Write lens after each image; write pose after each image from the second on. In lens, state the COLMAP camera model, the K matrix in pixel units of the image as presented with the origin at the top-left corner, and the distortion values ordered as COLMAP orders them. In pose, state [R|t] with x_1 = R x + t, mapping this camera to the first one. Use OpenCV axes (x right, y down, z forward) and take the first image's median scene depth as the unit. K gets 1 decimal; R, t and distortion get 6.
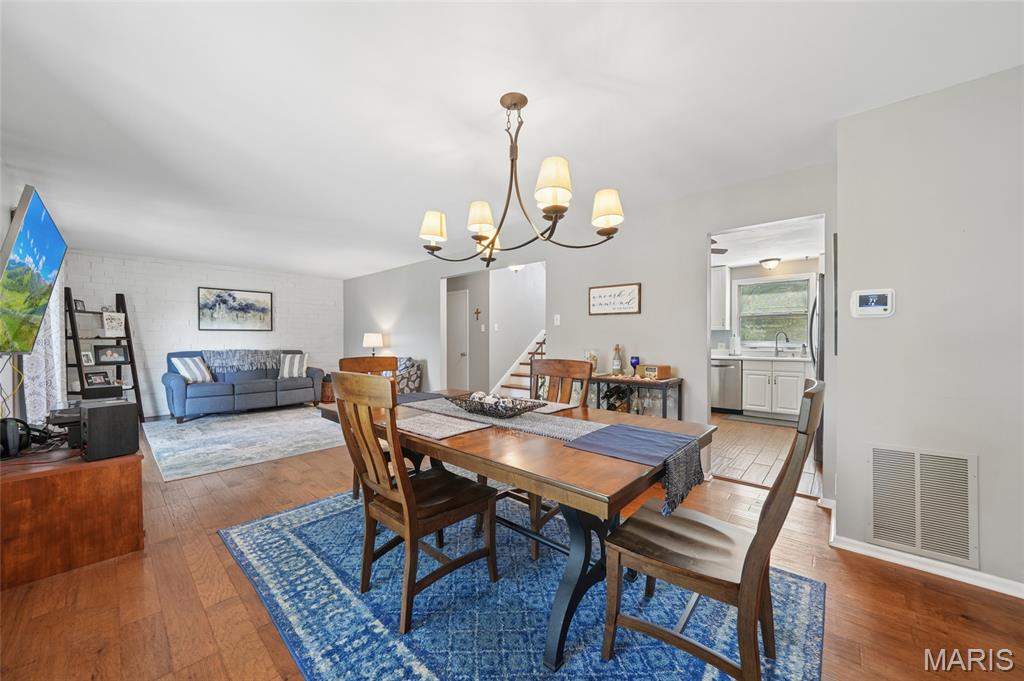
lens RADIAL K [[376.5, 0, 515.2], [0, 376.5, 342.3], [0, 0, 1]] dist [-0.012955, 0.000836]
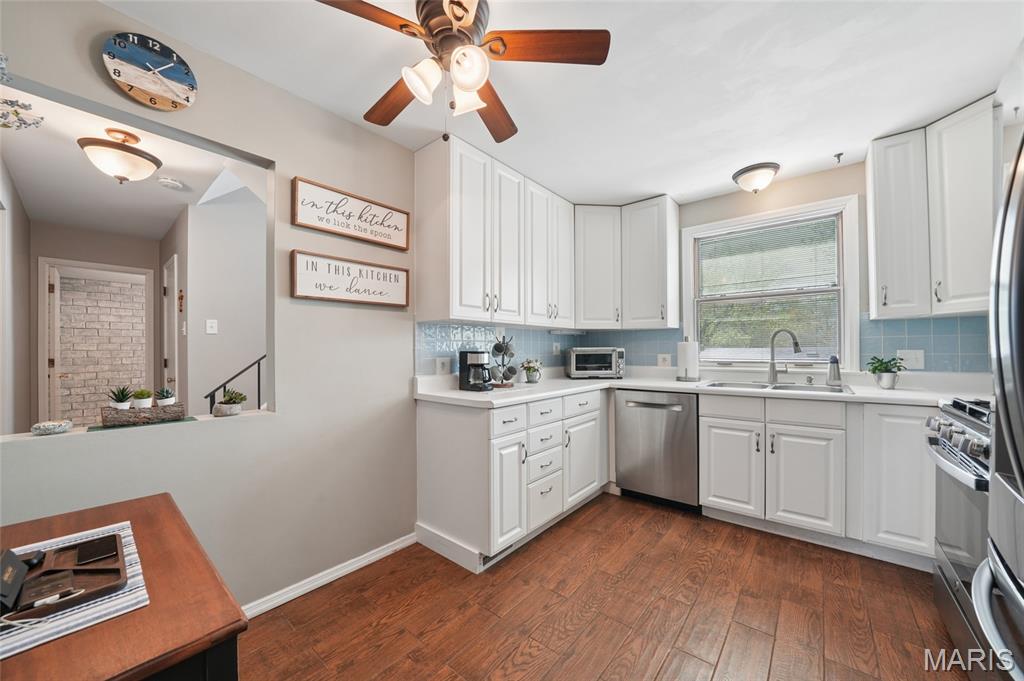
lens RADIAL K [[352.8, 0, 530.9], [0, 352.8, 346.7], [0, 0, 1]] dist [-0.010410, -0.000191]
pose [[0.999538, -0.009192, 0.028966, 0.390131], [0.009447, 0.999918, -0.008677, -0.005984], [-0.028883, 0.008946, 0.999543, 0.578627]]
